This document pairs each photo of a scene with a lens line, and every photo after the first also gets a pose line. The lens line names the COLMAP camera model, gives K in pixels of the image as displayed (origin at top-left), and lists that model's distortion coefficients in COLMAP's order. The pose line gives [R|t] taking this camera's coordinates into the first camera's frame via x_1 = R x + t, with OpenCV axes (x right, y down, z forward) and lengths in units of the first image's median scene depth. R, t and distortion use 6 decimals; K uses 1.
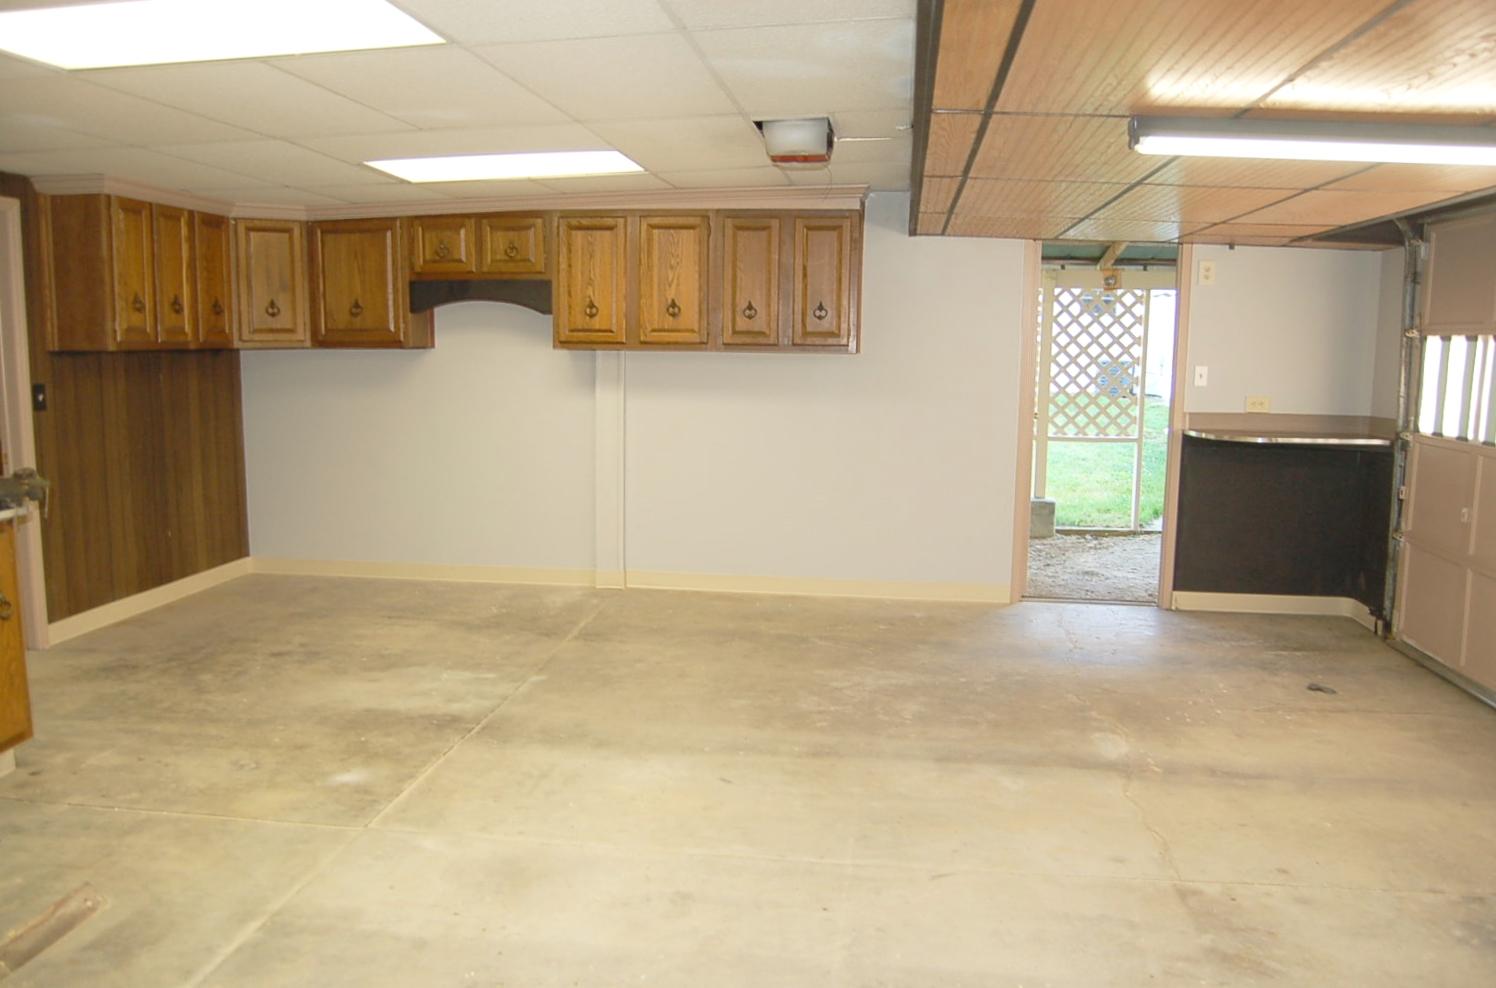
lens RADIAL K [[1183.1, 0, 752.3], [0, 1183.1, 497.9], [0, 0, 1]] dist [-0.090335, 0.035752]
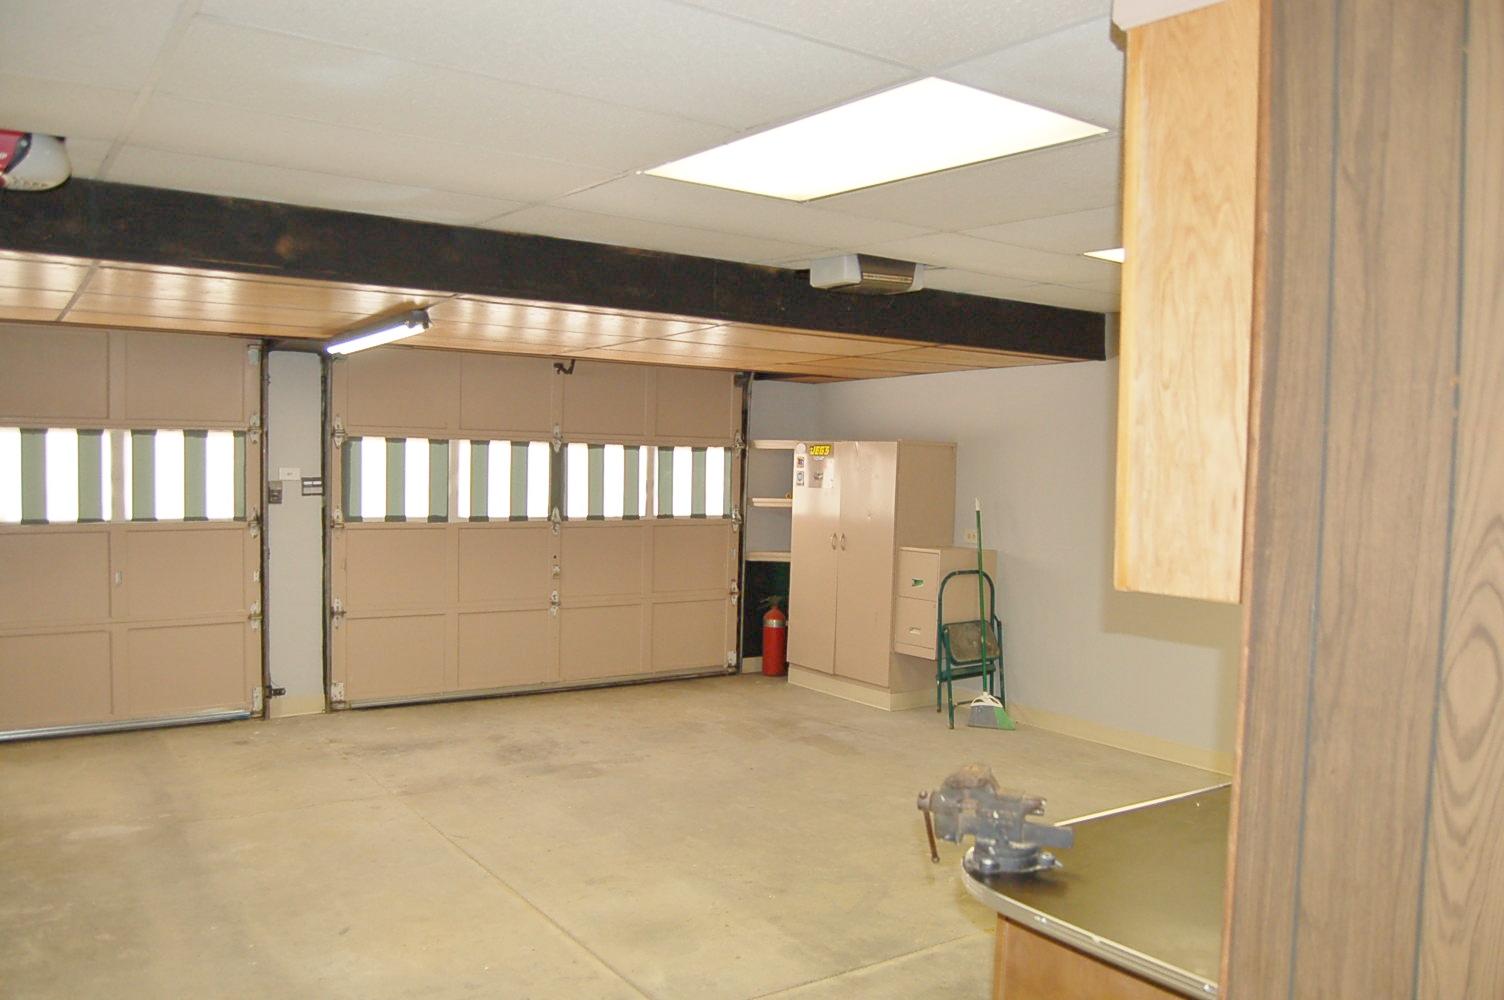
lens RADIAL K [[1189.4, 0, 749.7], [0, 1189.4, 502.8], [0, 0, 1]] dist [-0.090335, 0.035752]
pose [[-0.658155, -0.056824, 0.750735, -0.645415], [0.071381, 0.987946, 0.137357, -0.137675], [-0.749491, 0.143991, -0.646166, 0.944227]]
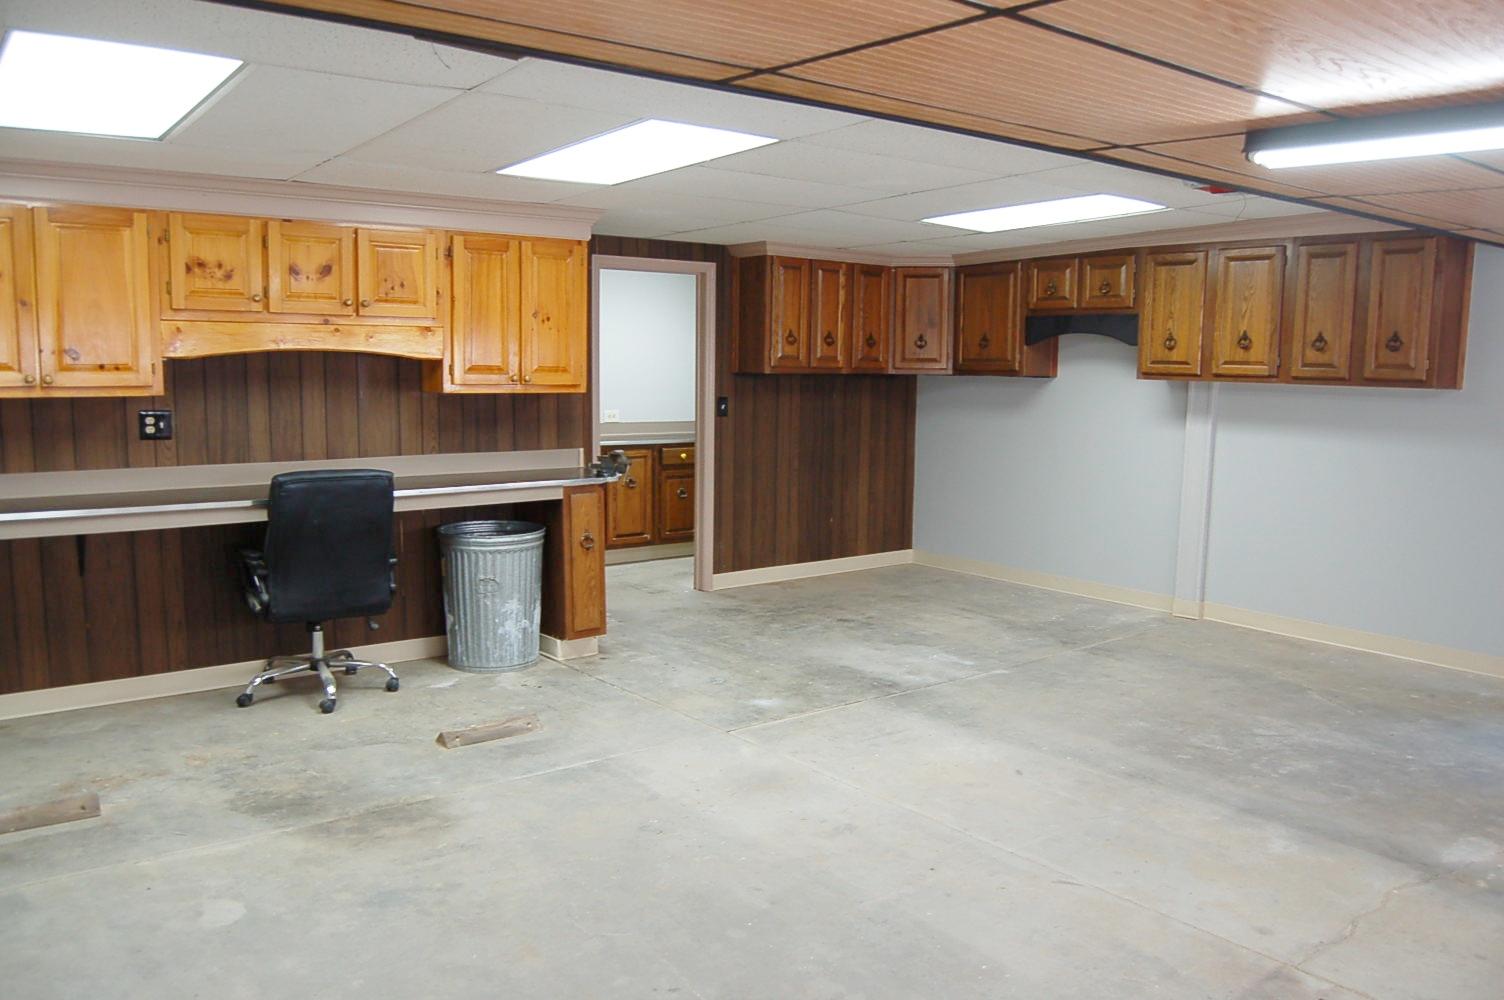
lens RADIAL K [[1189.4, 0, 761.8], [0, 1189.4, 498.0], [0, 0, 1]] dist [-0.090335, 0.035752]
pose [[0.712436, 0.078337, -0.697351, 0.397662], [-0.098685, 0.995058, 0.010960, -0.000162], [0.694763, 0.061010, 0.716646, 0.028932]]
